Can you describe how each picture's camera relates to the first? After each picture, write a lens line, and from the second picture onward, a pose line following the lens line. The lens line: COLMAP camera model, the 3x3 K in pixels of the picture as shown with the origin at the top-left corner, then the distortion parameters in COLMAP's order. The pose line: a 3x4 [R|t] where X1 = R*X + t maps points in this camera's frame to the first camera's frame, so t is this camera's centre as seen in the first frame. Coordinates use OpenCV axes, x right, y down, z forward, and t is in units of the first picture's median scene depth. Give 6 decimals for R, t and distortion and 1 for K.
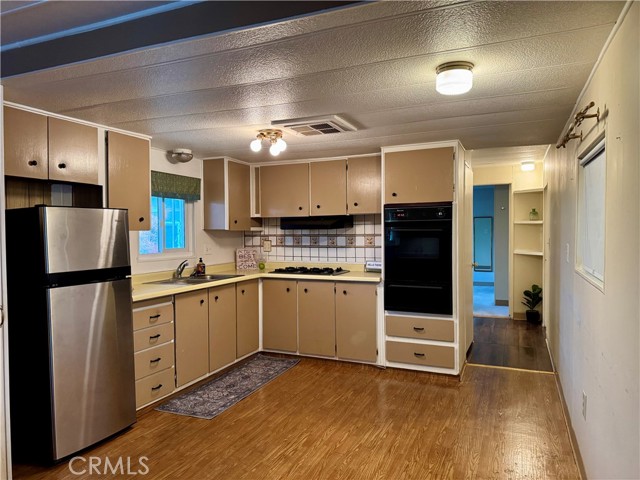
lens RADIAL K [[451.2, 0, 321.9], [0, 451.2, 238.0], [0, 0, 1]] dist [0.108573, -0.149169]
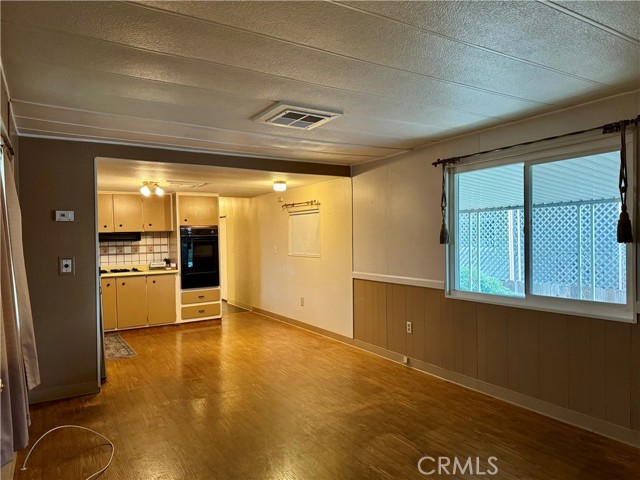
lens RADIAL K [[451.2, 0, 321.9], [0, 451.2, 238.0], [0, 0, 1]] dist [0.108573, -0.149169]
pose [[0.577528, -0.005845, 0.816350, -0.963978], [0.030515, 0.999430, -0.014431, 0.011096], [-0.815800, 0.033245, 0.577377, -0.412966]]
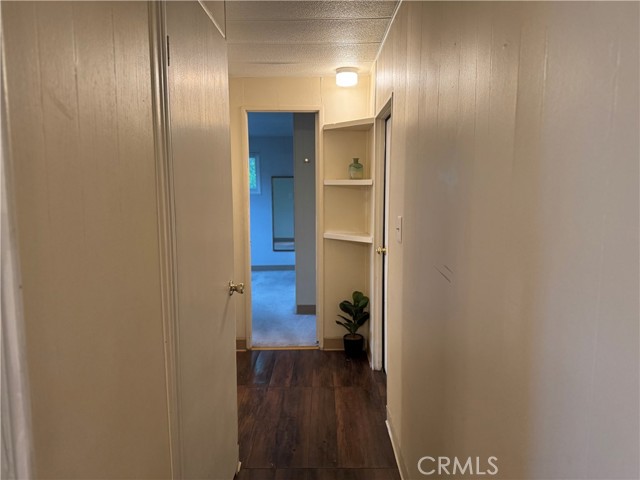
lens RADIAL K [[451.2, 0, 321.9], [0, 451.2, 238.0], [0, 0, 1]] dist [0.108573, -0.149169]
pose [[0.918813, -0.042789, 0.392366, 0.188373], [0.007411, 0.995801, 0.091241, -0.016358], [-0.394623, -0.080925, 0.915273, 0.467219]]
